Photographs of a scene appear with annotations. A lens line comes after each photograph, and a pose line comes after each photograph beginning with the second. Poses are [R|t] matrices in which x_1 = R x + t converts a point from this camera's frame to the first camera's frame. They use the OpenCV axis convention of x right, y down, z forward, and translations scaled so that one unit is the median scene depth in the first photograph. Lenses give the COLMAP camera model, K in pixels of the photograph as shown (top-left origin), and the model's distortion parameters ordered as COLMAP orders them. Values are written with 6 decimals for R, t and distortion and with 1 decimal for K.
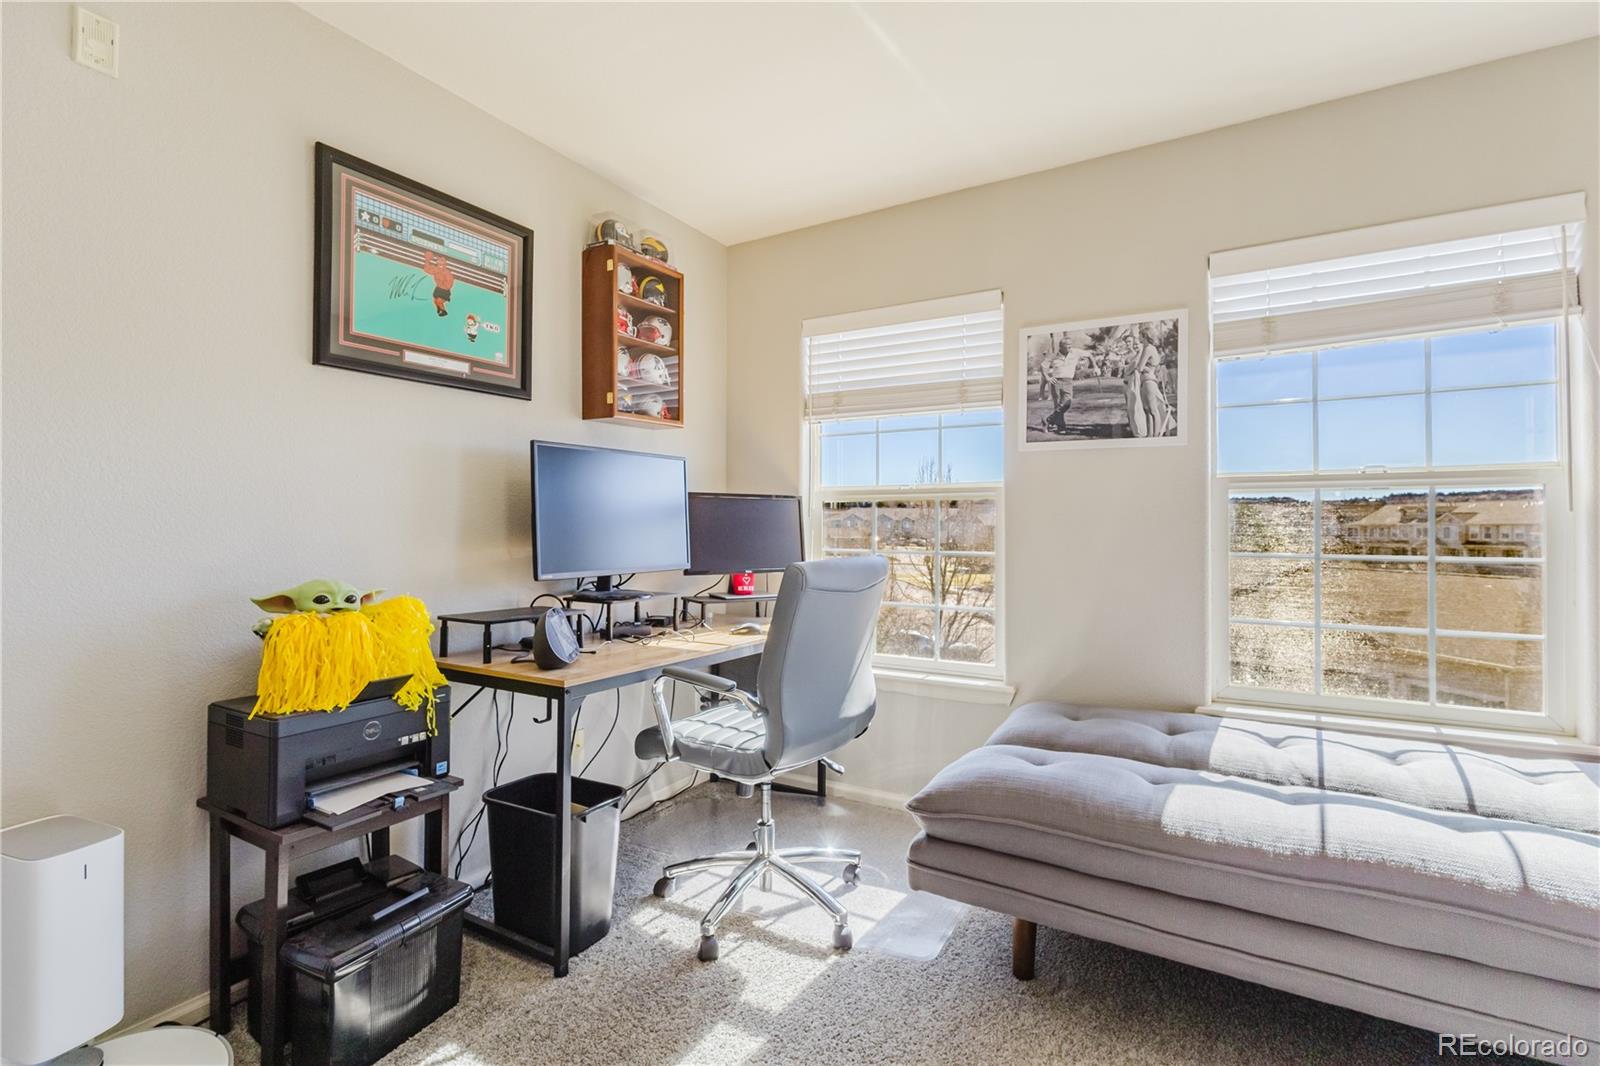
lens RADIAL K [[744.2, 0, 793.5], [0, 744.2, 508.5], [0, 0, 1]] dist [0.000872, 0.002851]
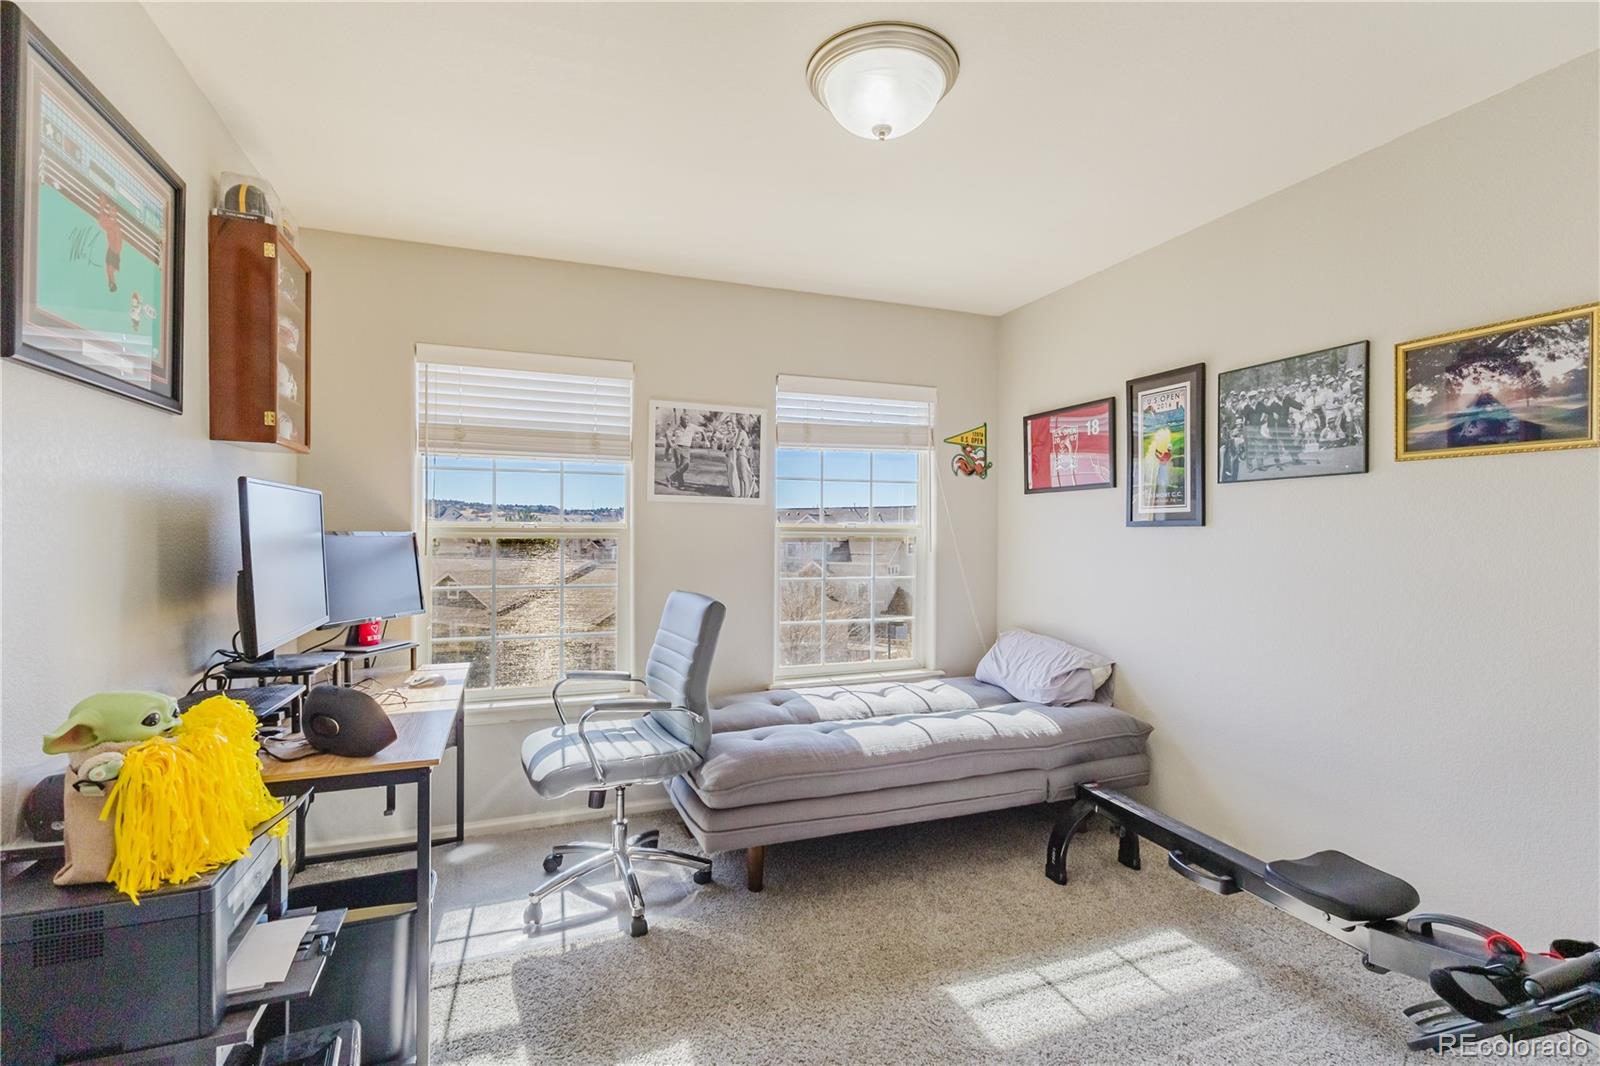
lens RADIAL K [[744.2, 0, 802.6], [0, 744.2, 532.6], [0, 0, 1]] dist [0.000872, 0.002851]
pose [[0.614527, 0.002737, 0.788891, -0.533204], [-0.023204, 0.999624, 0.014608, -0.051864], [-0.788554, -0.027283, 0.614360, 0.056788]]
